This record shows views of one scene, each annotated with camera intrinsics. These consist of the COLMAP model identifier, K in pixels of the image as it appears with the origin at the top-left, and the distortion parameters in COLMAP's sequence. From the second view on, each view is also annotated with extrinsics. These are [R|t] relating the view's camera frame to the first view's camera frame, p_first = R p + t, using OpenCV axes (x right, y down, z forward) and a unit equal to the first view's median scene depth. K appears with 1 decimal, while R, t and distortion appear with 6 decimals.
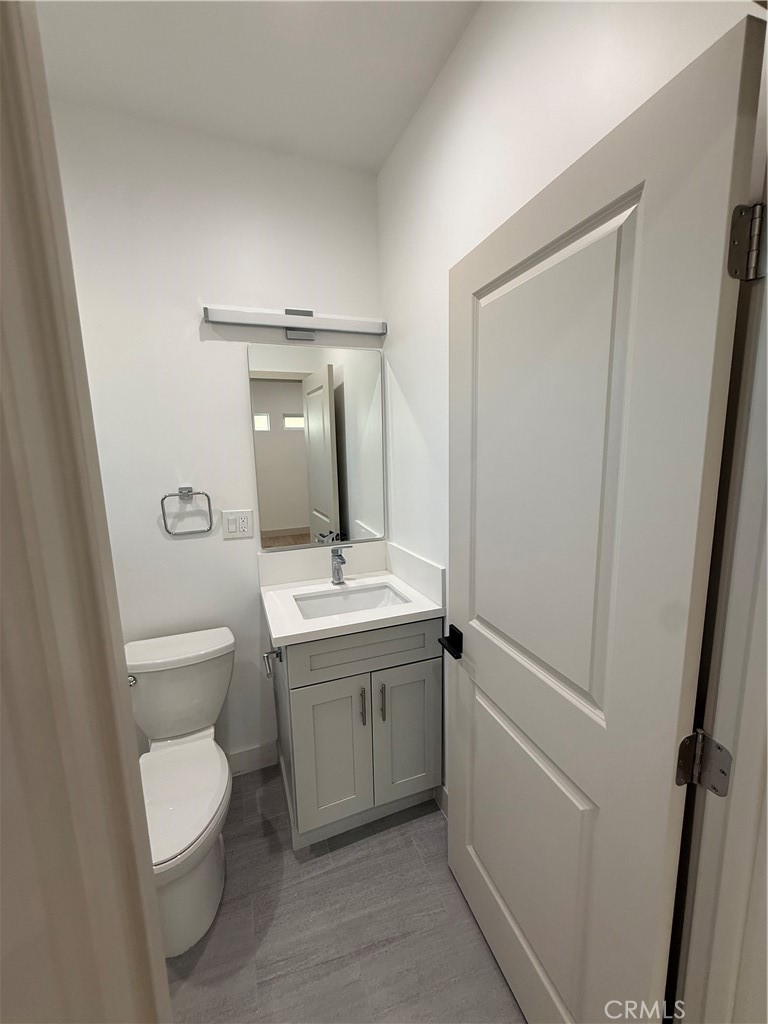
lens RADIAL K [[415.4, 0, 384.0], [0, 415.4, 512.0], [0, 0, 1]] dist [-0.001810, -0.000316]
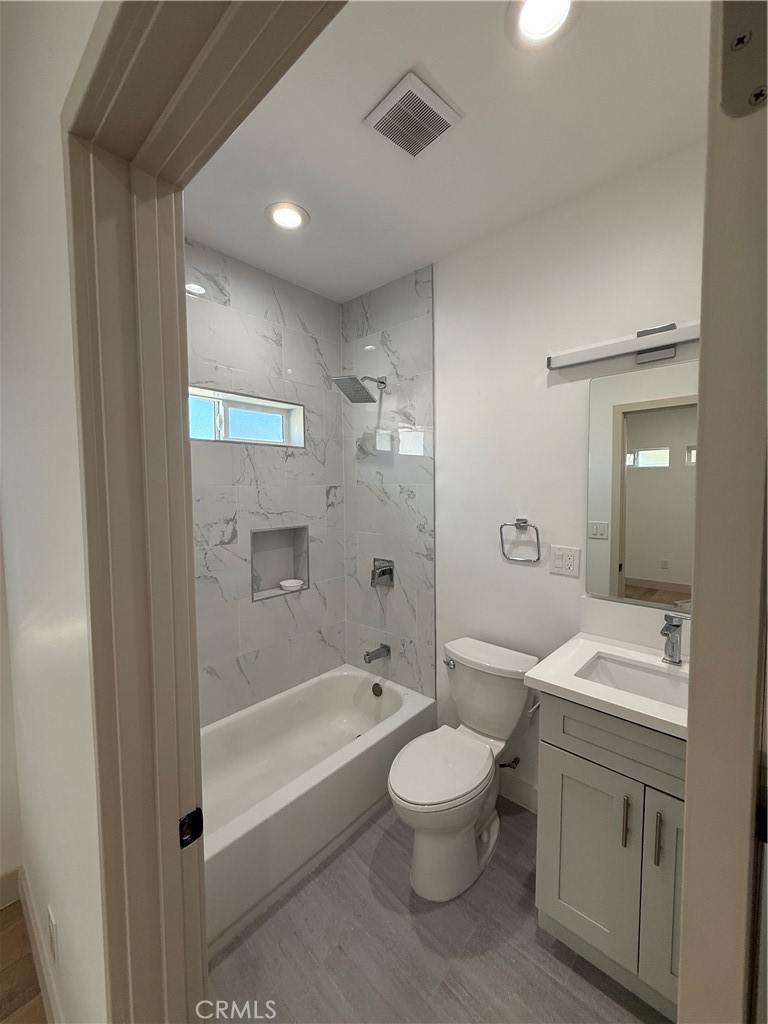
lens RADIAL K [[415.4, 0, 384.0], [0, 415.4, 512.0], [0, 0, 1]] dist [-0.001810, -0.000316]
pose [[0.426844, 0.071971, -0.901457, 0.371287], [-0.148885, 0.988818, 0.008448, -0.031968], [0.891985, 0.130607, 0.432787, 0.180216]]
